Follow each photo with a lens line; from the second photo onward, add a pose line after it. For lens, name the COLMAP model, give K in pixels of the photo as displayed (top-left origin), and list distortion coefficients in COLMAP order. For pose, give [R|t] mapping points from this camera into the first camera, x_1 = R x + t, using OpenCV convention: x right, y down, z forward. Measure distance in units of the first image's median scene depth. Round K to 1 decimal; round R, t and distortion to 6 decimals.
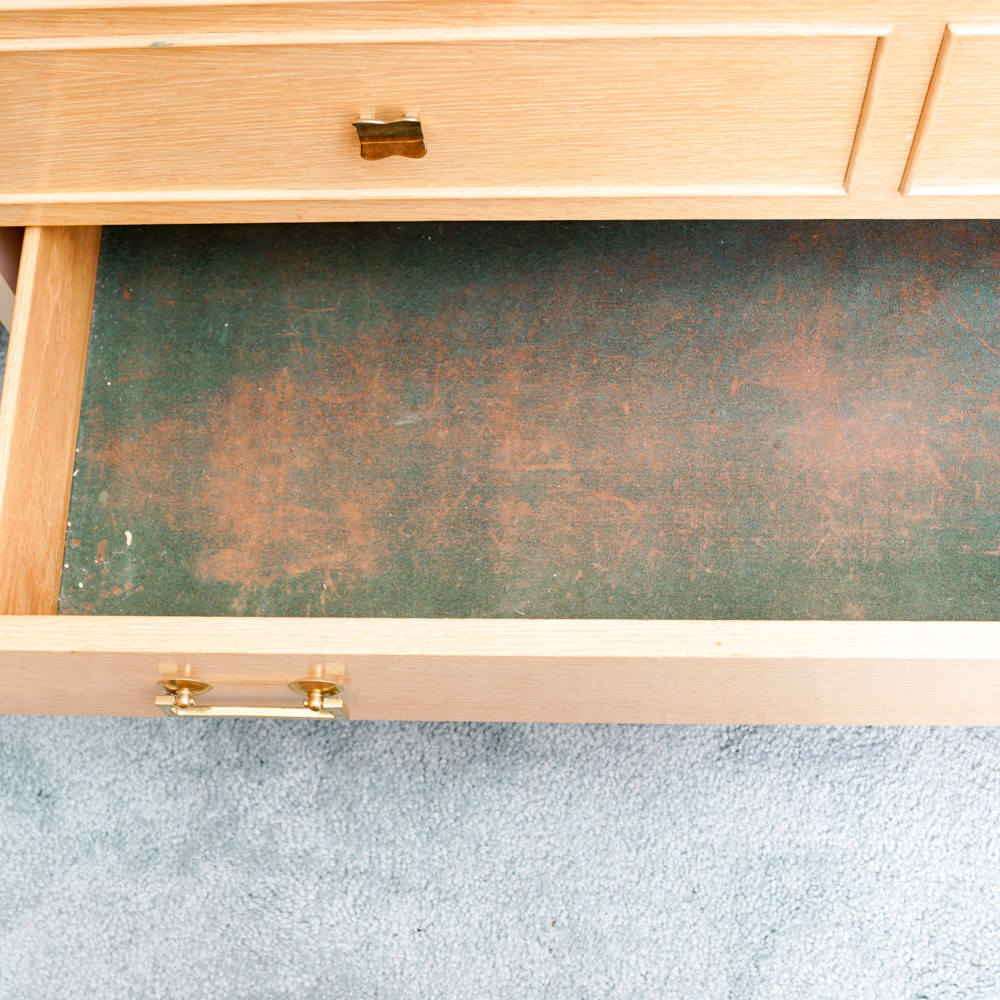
lens RADIAL K [[1655.2, 0, 492.3], [0, 1655.2, 498.5], [0, 0, 1]] dist [-0.053612, 0.000000]
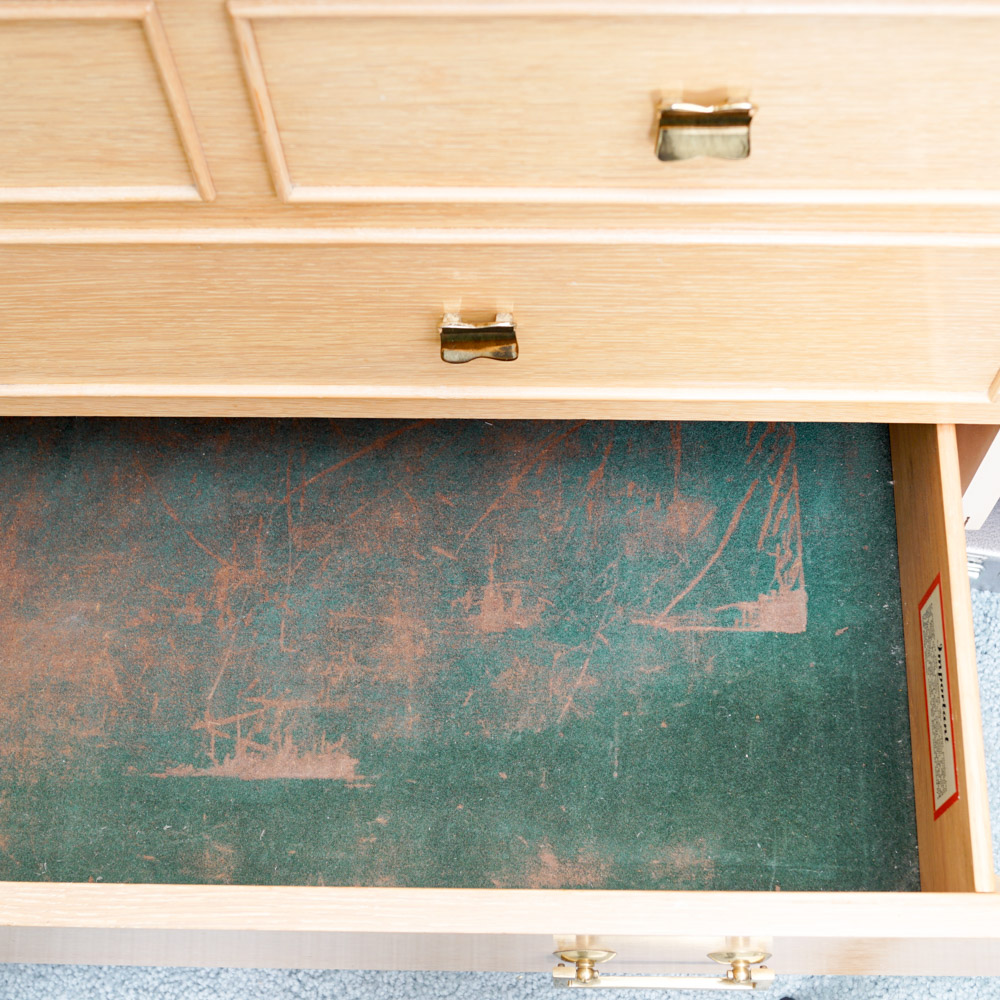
lens RADIAL K [[1655.2, 0, 498.0], [0, 1655.2, 501.3], [0, 0, 1]] dist [-0.053612, 0.000000]
pose [[0.999754, 0.003070, 0.021986, 0.446706], [-0.002568, 0.999736, -0.022829, -0.092786], [-0.022050, 0.022767, 0.999498, 0.080511]]
